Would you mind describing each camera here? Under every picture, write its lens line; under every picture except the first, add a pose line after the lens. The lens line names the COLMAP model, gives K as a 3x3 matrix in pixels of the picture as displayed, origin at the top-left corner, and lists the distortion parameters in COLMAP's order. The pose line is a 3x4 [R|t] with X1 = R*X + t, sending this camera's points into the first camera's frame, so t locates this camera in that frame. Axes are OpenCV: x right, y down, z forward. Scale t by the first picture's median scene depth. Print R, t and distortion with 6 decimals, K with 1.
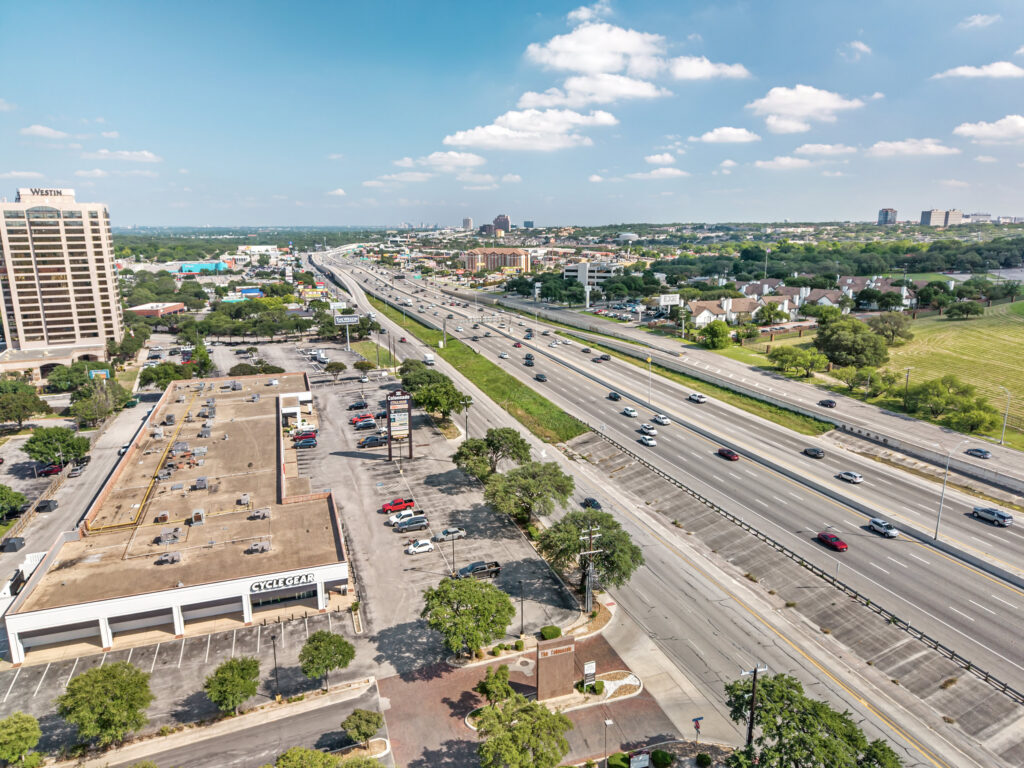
lens RADIAL K [[678.9, 0, 512.0], [0, 678.9, 384.0], [0, 0, 1]] dist [0.037240, -0.004769]
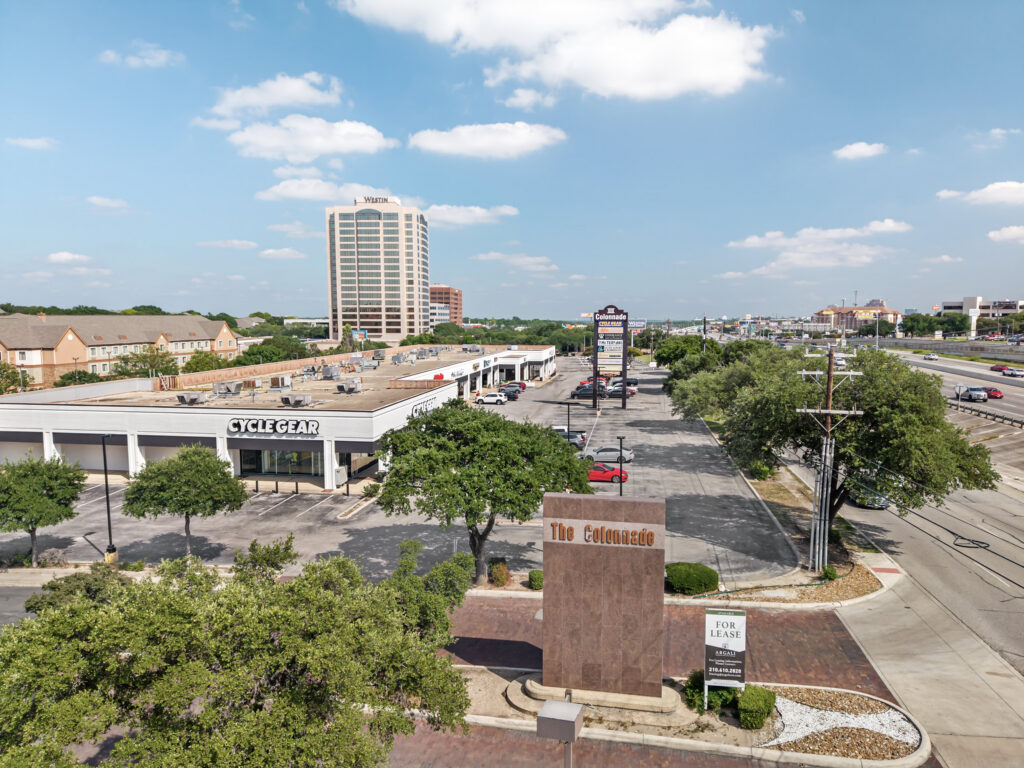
lens RADIAL K [[678.9, 0, 512.0], [0, 678.9, 384.0], [0, 0, 1]] dist [0.037240, -0.004769]
pose [[0.877570, 0.049030, -0.476935, 0.135640], [-0.110767, 0.988579, -0.102185, 0.274899], [0.466478, 0.142503, 0.872978, 0.529973]]
